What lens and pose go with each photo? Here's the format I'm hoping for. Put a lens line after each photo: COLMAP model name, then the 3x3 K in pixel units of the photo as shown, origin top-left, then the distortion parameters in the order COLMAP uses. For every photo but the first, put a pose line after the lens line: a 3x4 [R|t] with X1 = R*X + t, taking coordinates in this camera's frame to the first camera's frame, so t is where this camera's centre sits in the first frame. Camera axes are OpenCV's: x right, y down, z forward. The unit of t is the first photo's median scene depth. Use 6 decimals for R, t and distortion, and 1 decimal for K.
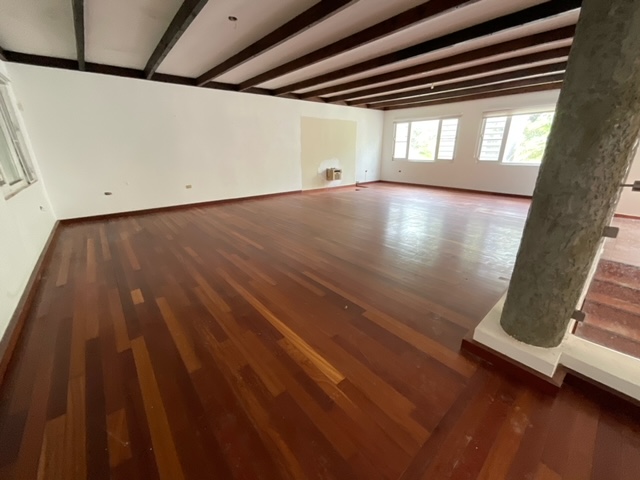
lens RADIAL K [[258.2, 0, 319.0], [0, 258.2, 238.7], [0, 0, 1]] dist [0.001662, 0.002381]
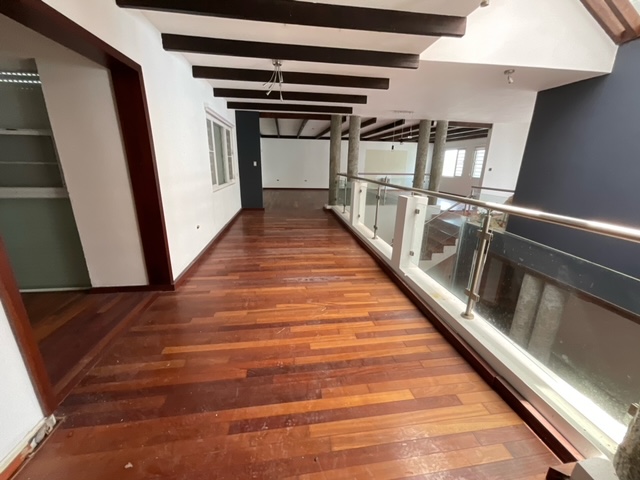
lens RADIAL K [[258.2, 0, 321.9], [0, 258.2, 239.6], [0, 0, 1]] dist [0.001662, 0.002381]
pose [[0.837694, 0.175090, -0.517313, 0.750510], [-0.207414, 0.978242, -0.004772, 0.245825], [0.505222, 0.111296, 0.855783, -0.700695]]
